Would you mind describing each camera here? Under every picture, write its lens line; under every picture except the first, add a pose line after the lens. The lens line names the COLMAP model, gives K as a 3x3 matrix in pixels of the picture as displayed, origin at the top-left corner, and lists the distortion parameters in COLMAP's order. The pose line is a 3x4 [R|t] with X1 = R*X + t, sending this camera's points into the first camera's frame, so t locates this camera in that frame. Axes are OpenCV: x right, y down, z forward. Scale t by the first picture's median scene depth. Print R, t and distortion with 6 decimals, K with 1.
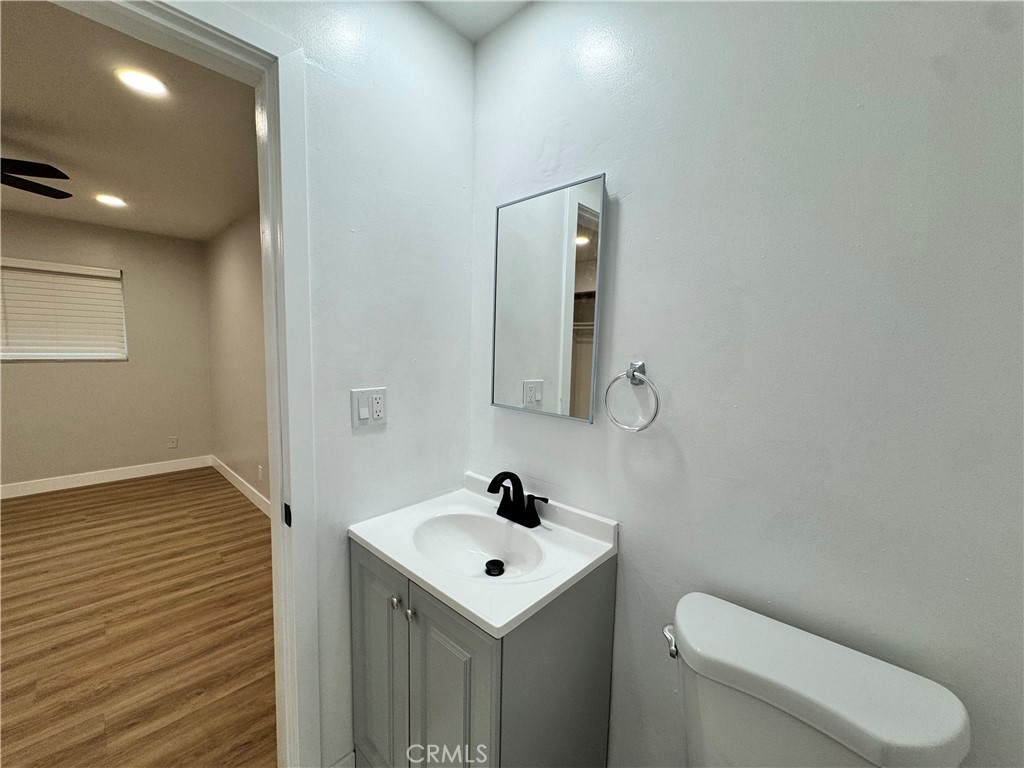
lens RADIAL K [[407.9, 0, 511.2], [0, 407.9, 382.2], [0, 0, 1]] dist [-0.001810, -0.000038]
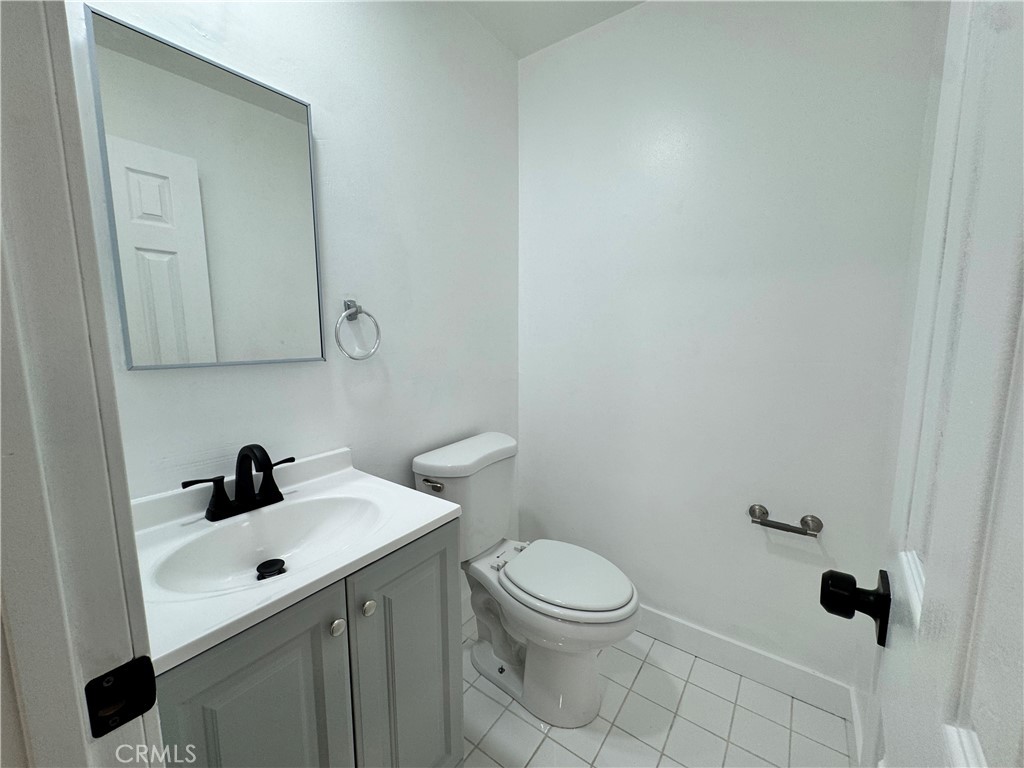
lens RADIAL K [[406.8, 0, 512.7], [0, 406.8, 384.3], [0, 0, 1]] dist [-0.002896, 0.000120]
pose [[-0.118491, -0.148065, 0.981854, -0.847753], [0.087149, 0.983453, 0.158824, 0.039255], [-0.989123, 0.104387, -0.103627, 0.648879]]
